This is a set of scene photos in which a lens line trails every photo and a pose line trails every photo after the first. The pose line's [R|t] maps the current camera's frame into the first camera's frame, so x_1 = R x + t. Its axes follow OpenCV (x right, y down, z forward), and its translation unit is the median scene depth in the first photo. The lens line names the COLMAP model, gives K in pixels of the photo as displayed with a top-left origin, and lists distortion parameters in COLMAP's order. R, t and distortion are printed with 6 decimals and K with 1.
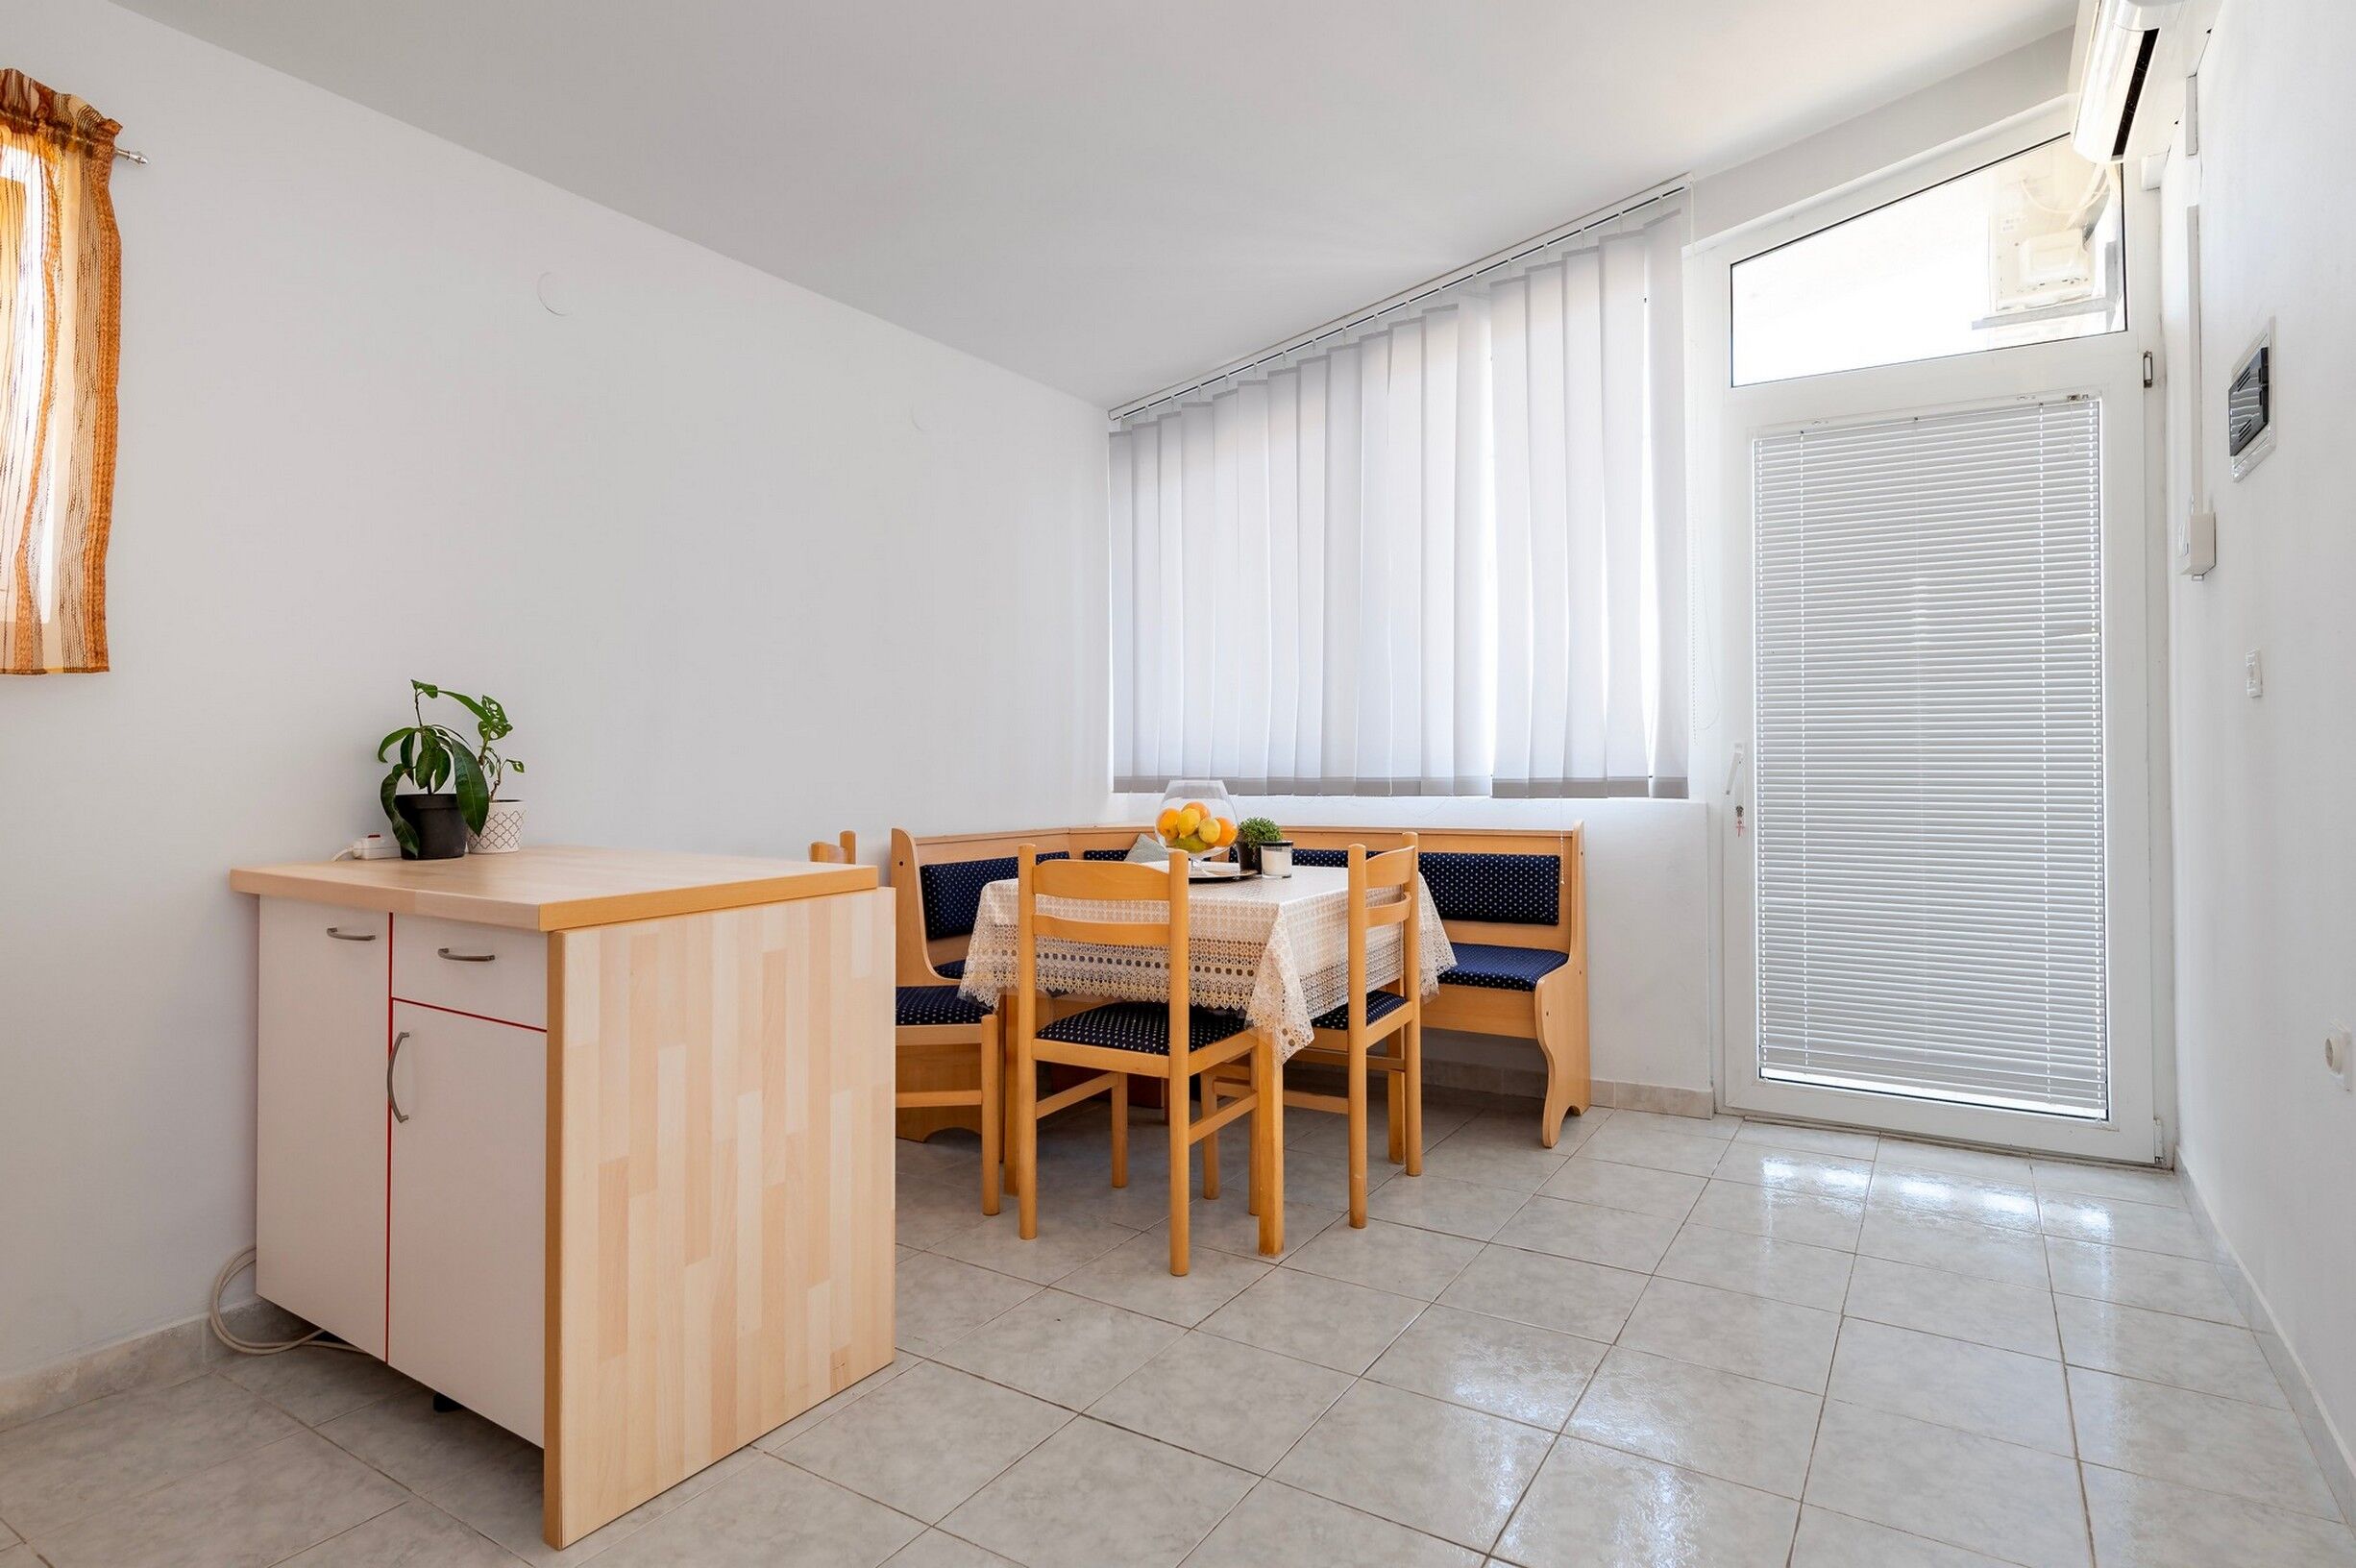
lens RADIAL K [[1251.1, 0, 1185.3], [0, 1251.1, 753.7], [0, 0, 1]] dist [0.025264, -0.000452]
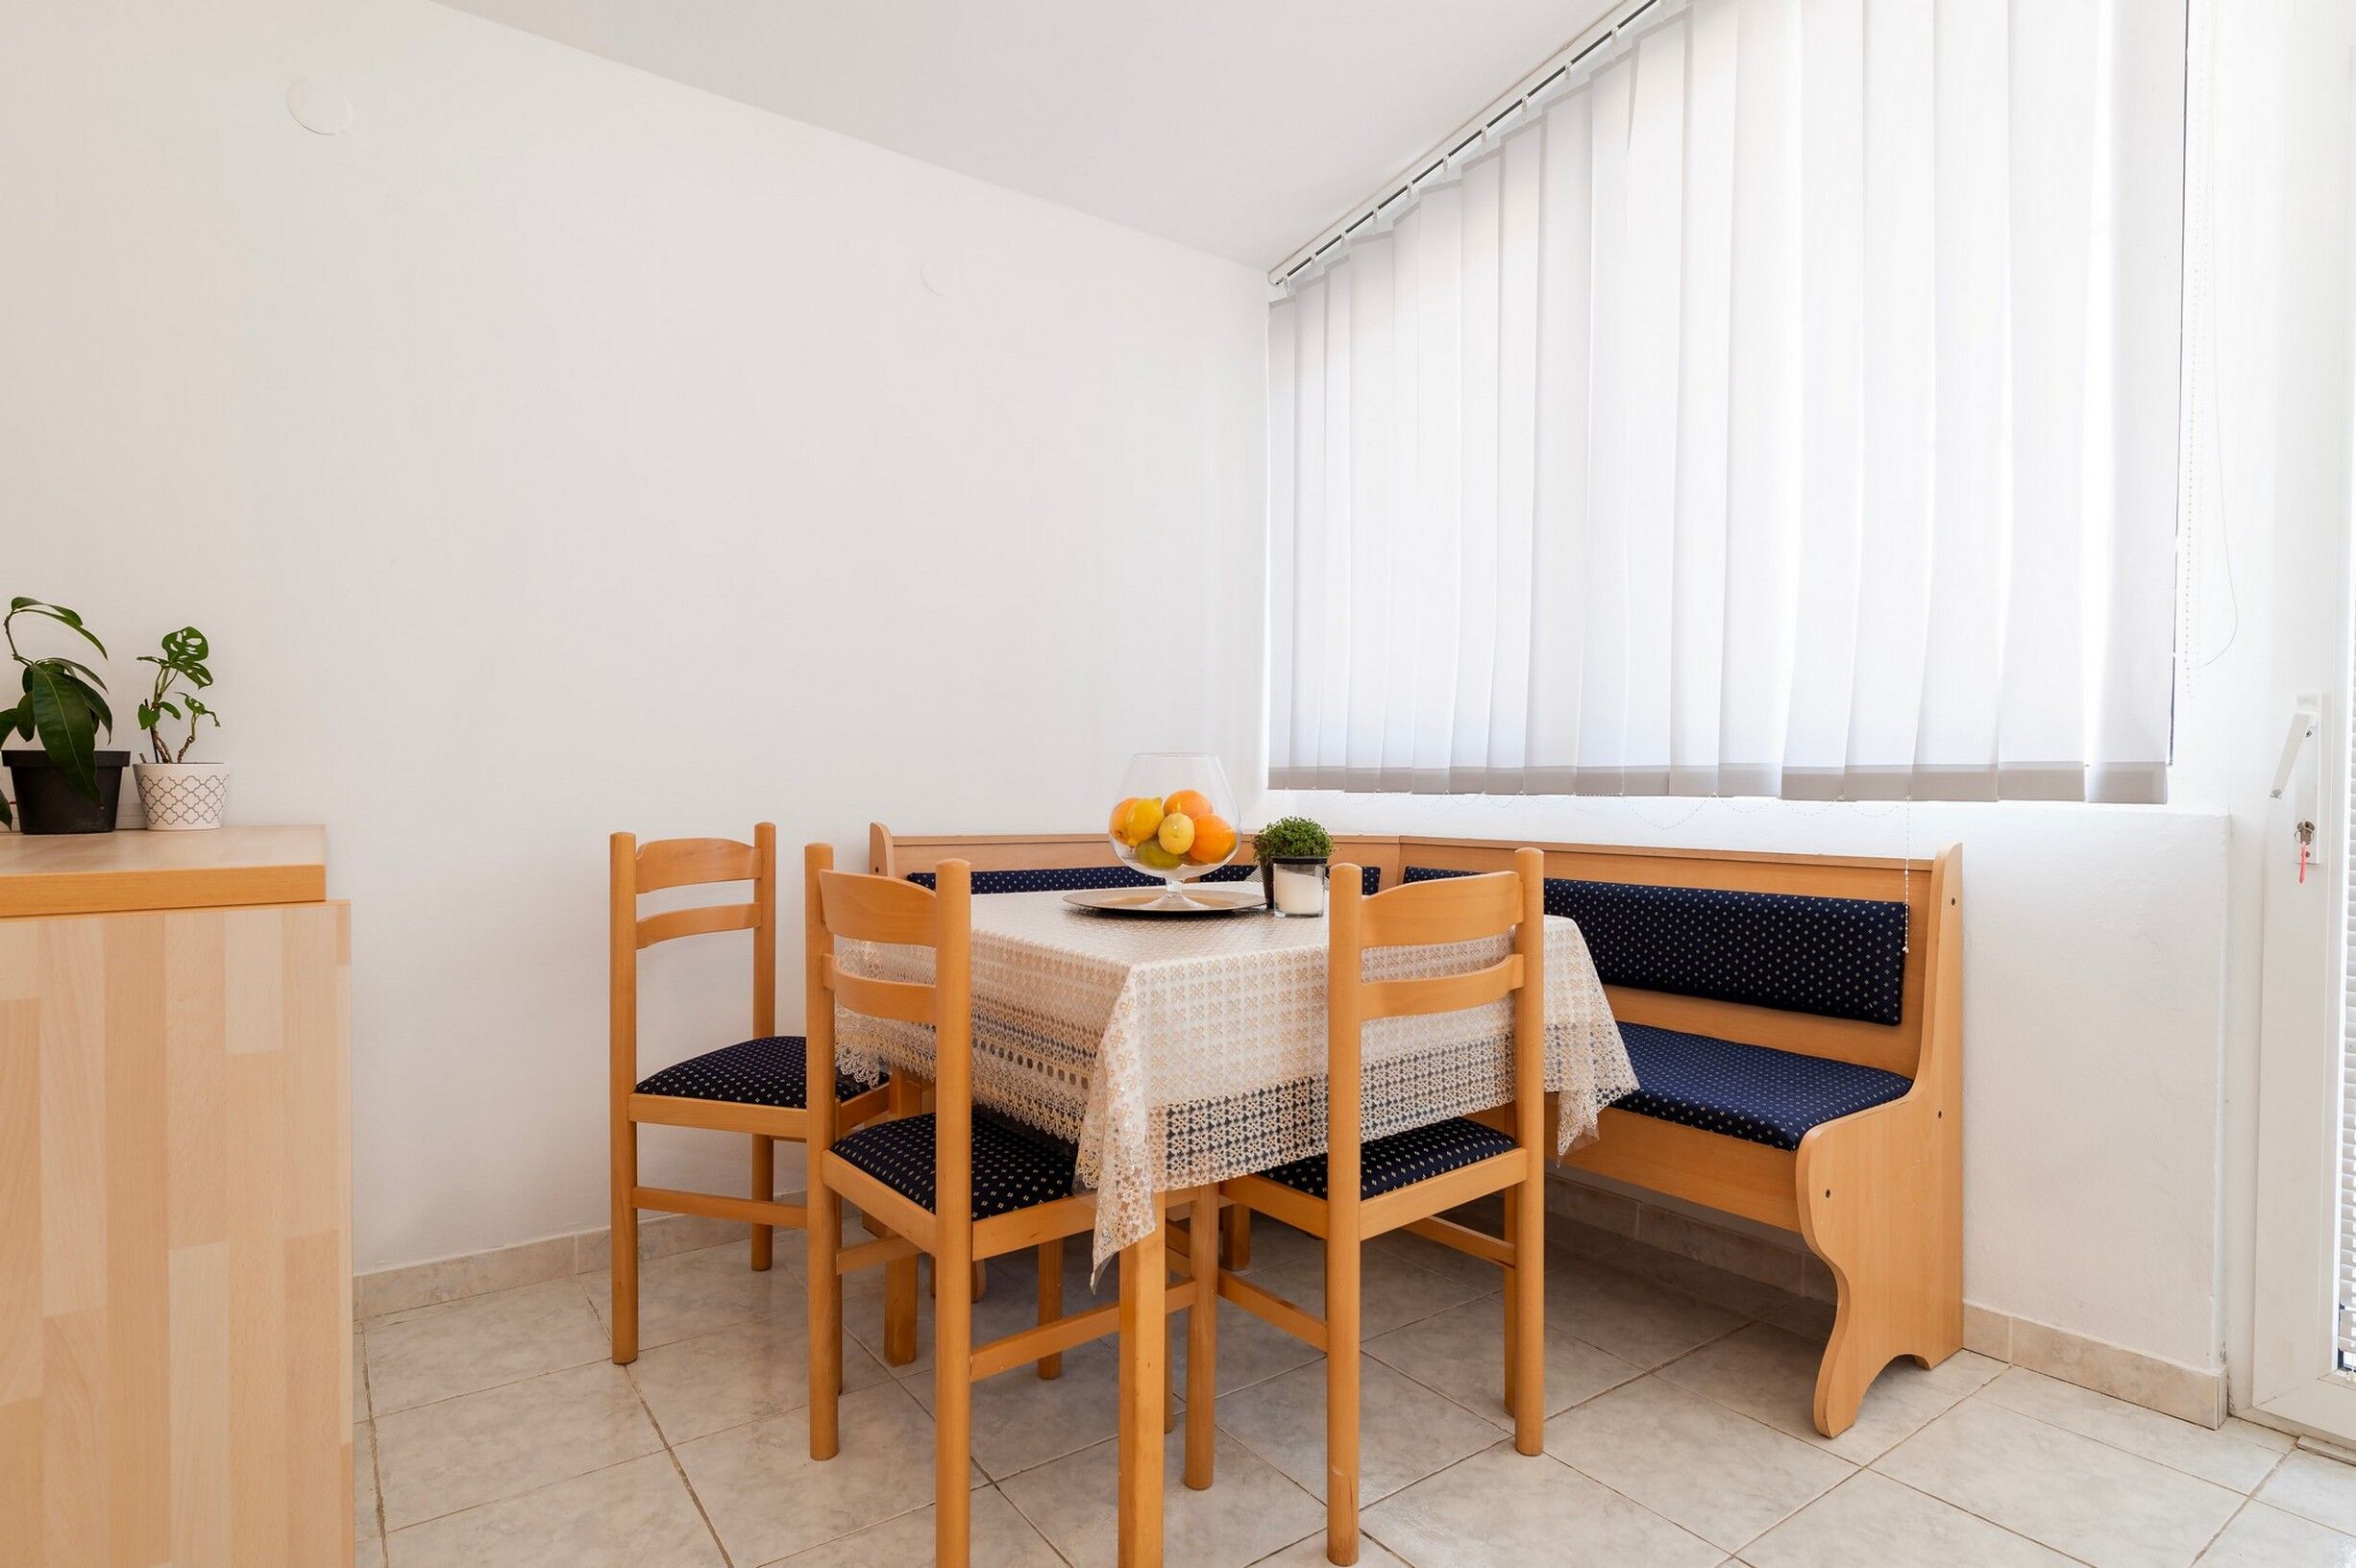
lens RADIAL K [[1228.4, 0, 1178.5], [0, 1228.4, 801.5], [0, 0, 1]] dist [0.010779, -0.001832]
pose [[0.926877, 0.019572, -0.374854, 0.210204], [-0.010905, 0.999622, 0.025228, 0.025844], [0.375206, -0.019295, 0.926740, 0.378167]]
